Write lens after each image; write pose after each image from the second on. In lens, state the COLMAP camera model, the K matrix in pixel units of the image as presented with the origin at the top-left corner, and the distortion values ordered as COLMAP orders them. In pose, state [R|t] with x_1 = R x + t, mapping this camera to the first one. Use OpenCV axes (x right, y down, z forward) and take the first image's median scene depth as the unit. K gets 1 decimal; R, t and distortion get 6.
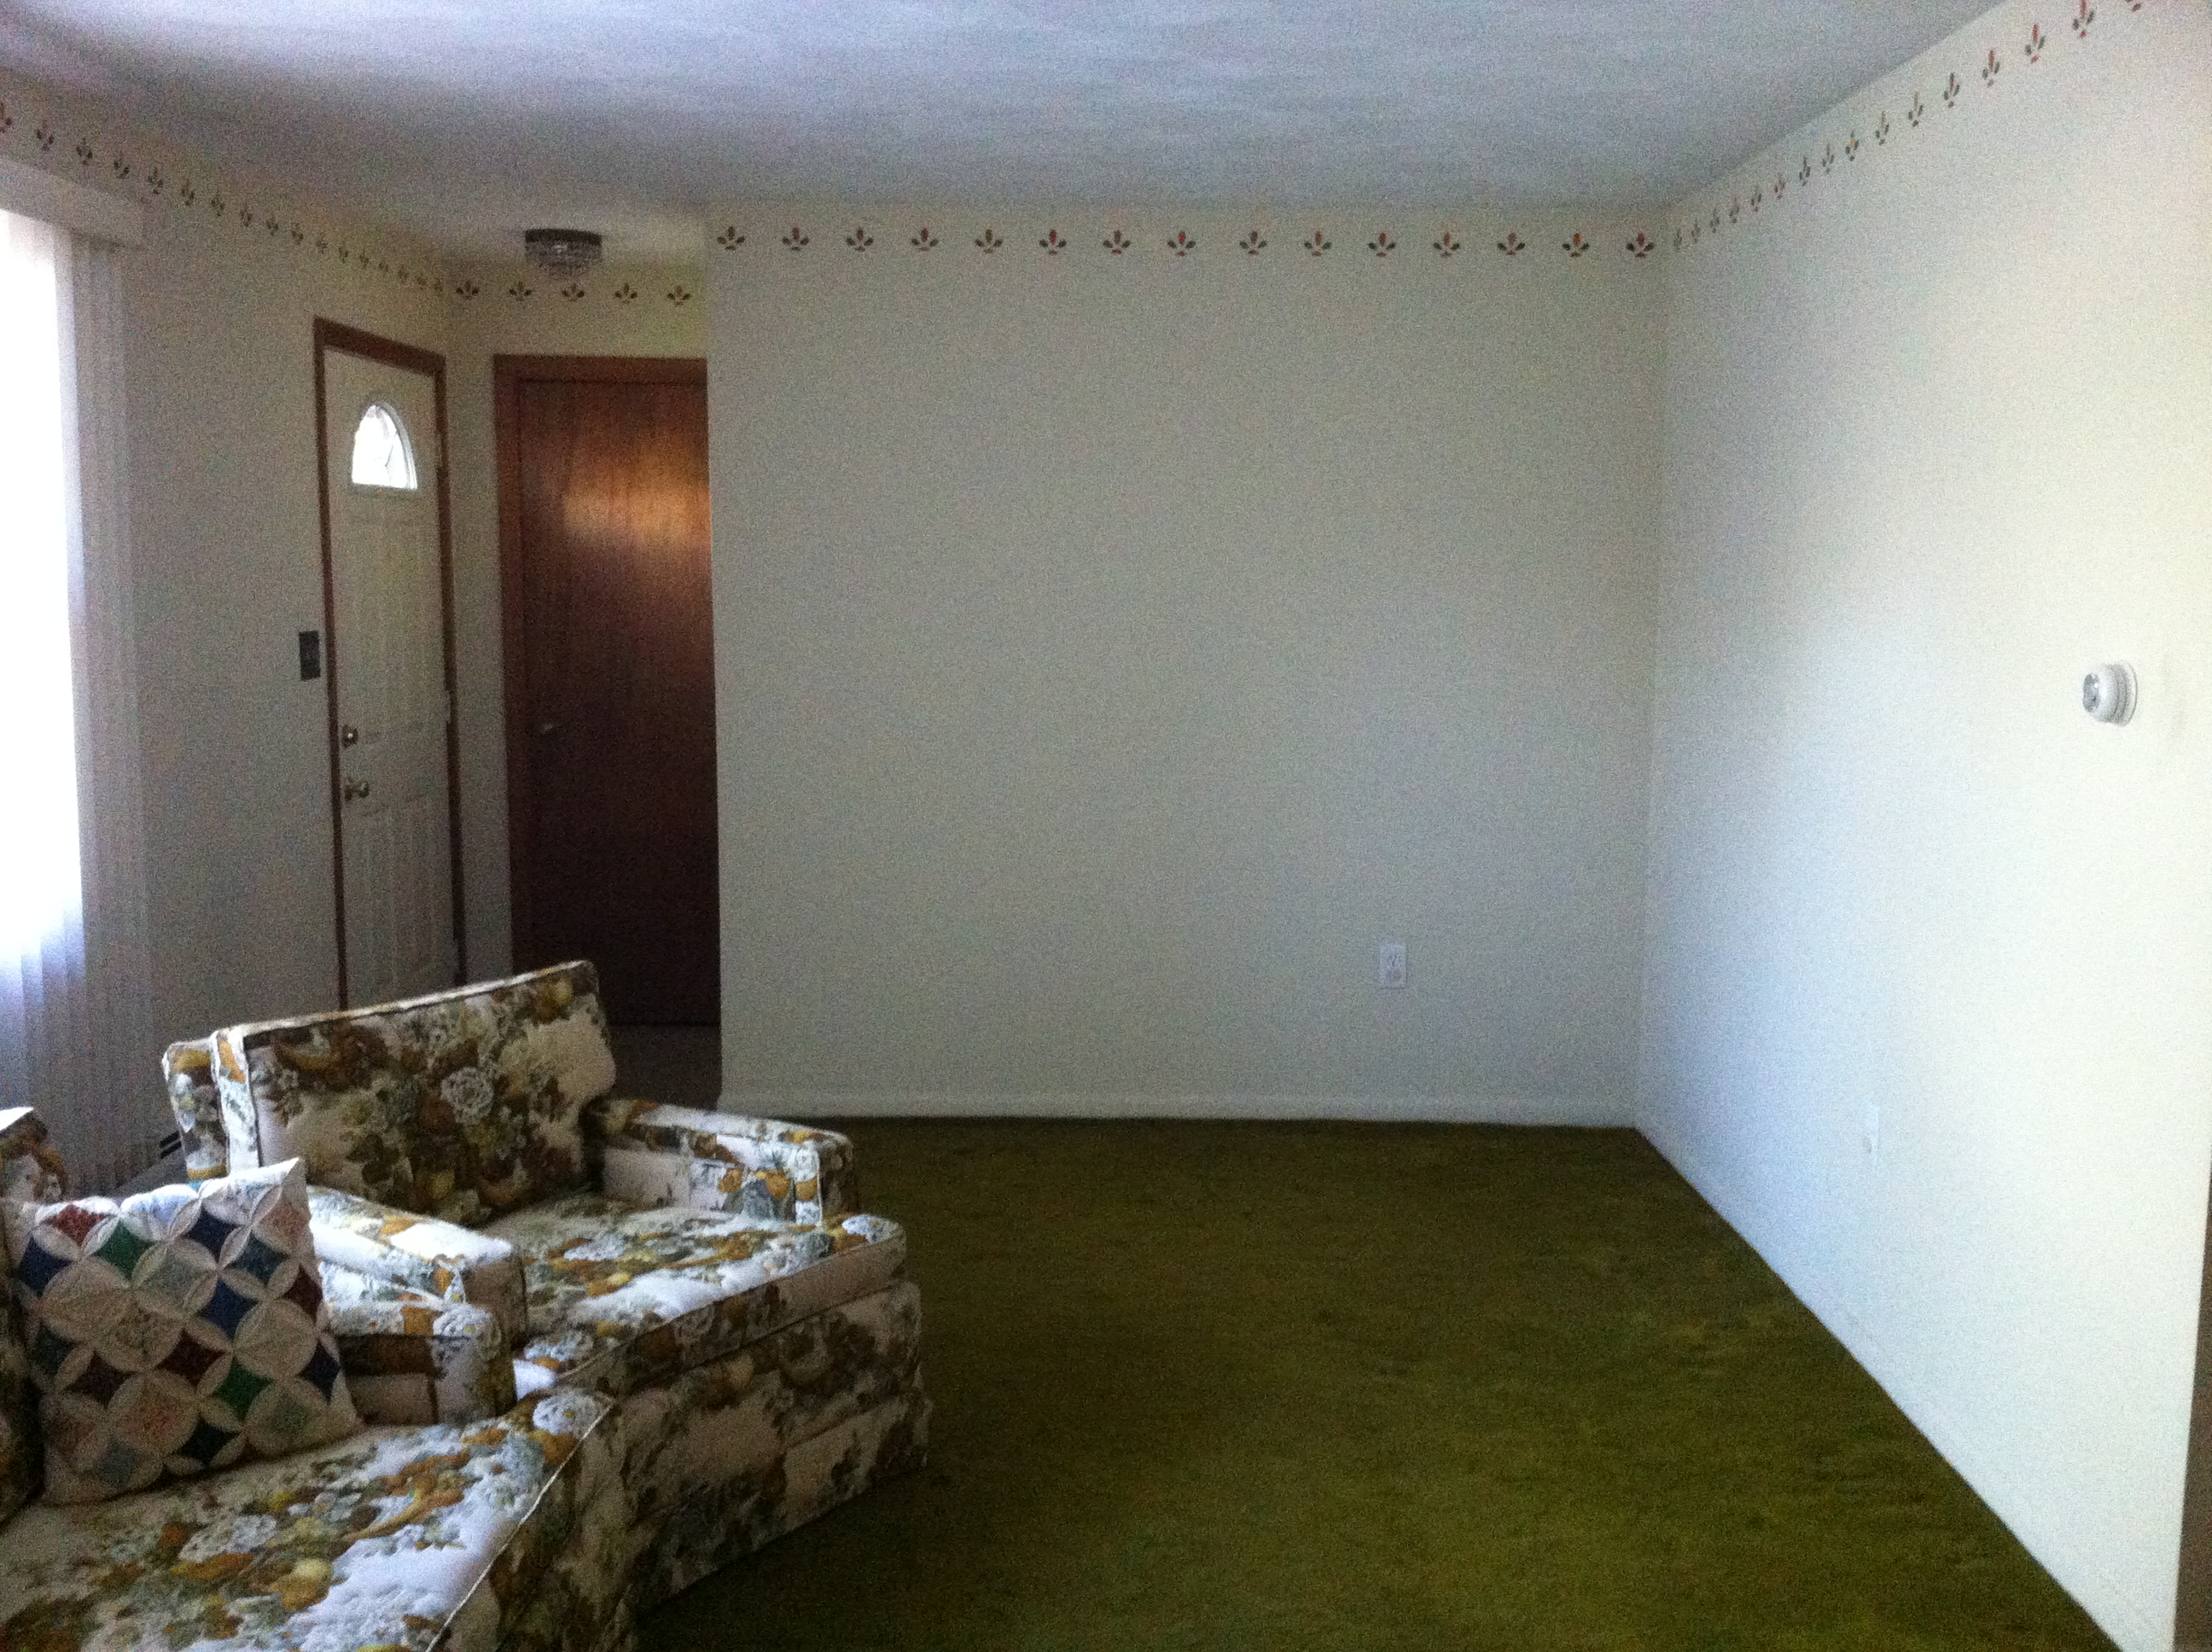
lens RADIAL K [[2129.5, 0, 1092.5], [0, 2129.5, 777.7], [0, 0, 1]] dist [0.112554, -0.271384]
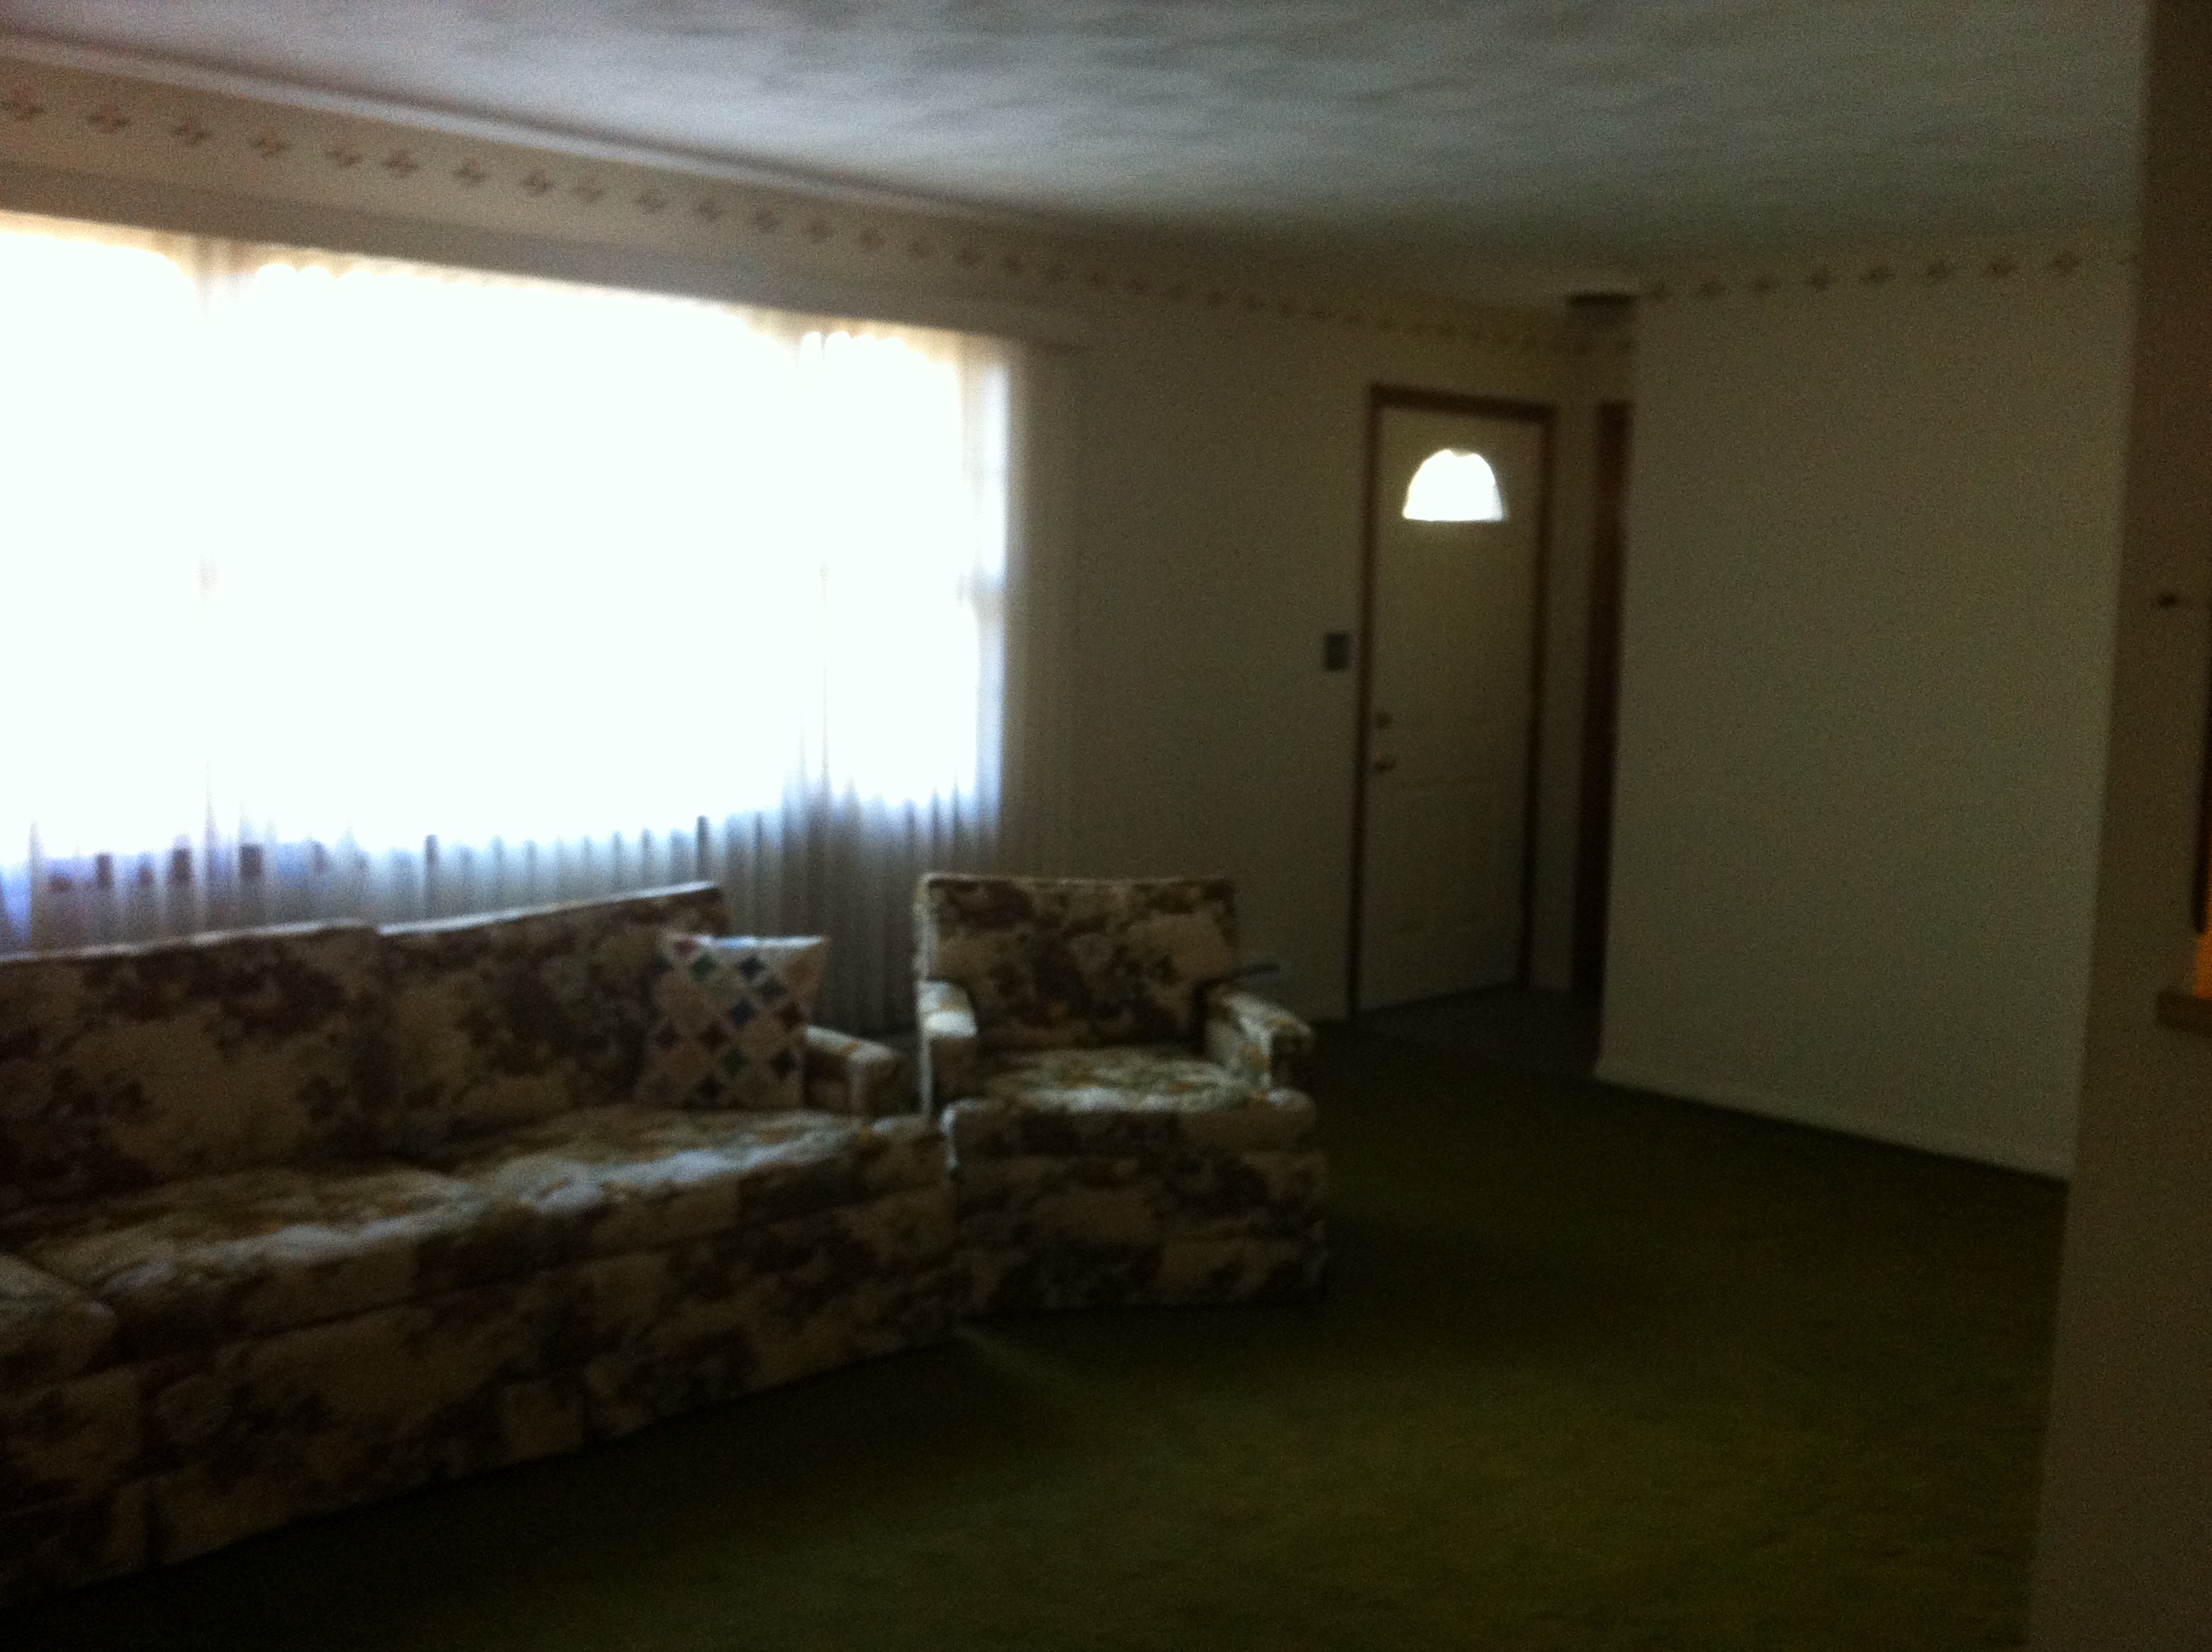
lens RADIAL K [[2129.5, 0, 1092.5], [0, 2129.5, 777.7], [0, 0, 1]] dist [0.112554, -0.271384]
pose [[0.697302, 0.081364, -0.712144, 0.708482], [-0.095402, 0.995232, 0.020294, 0.008234], [0.710400, 0.053789, 0.701740, 0.033409]]
